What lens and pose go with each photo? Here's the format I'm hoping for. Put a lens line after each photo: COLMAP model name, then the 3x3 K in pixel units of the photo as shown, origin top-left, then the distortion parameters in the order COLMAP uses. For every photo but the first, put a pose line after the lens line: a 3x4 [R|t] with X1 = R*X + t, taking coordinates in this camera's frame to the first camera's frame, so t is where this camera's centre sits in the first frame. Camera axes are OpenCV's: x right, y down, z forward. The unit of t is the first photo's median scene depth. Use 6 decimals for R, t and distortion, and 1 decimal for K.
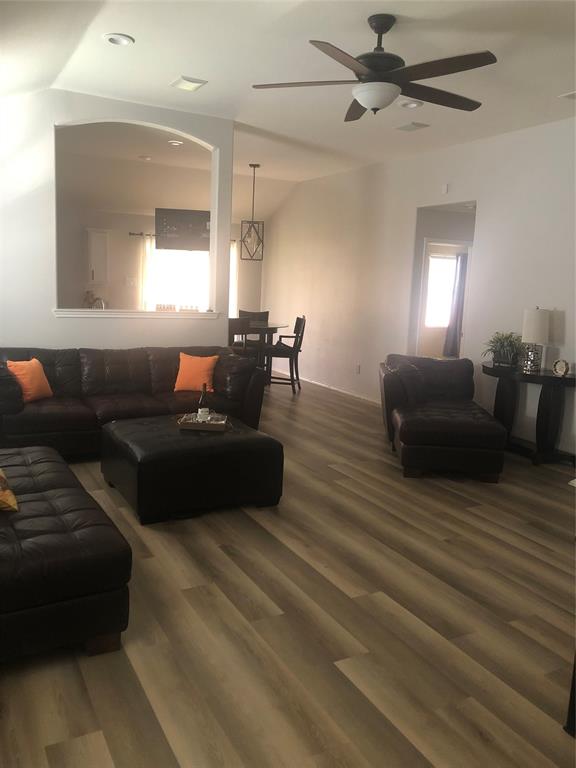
lens RADIAL K [[627.9, 0, 288.0], [0, 627.9, 384.0], [0, 0, 1]] dist [0.002727, -0.005376]
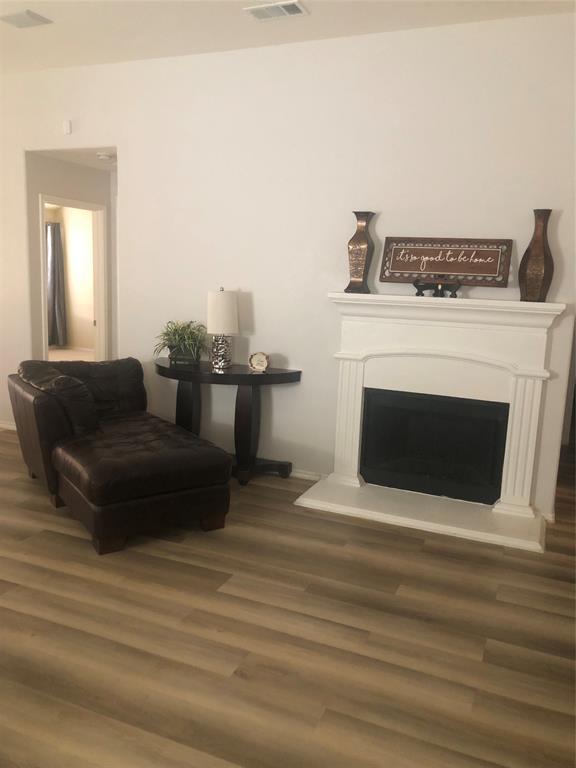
lens RADIAL K [[627.9, 0, 288.0], [0, 627.9, 384.0], [0, 0, 1]] dist [0.002727, -0.005376]
pose [[0.783254, -0.111873, 0.611554, -0.036590], [0.090170, 0.993717, 0.066298, -0.047599], [-0.615128, 0.003216, 0.788421, 0.329433]]
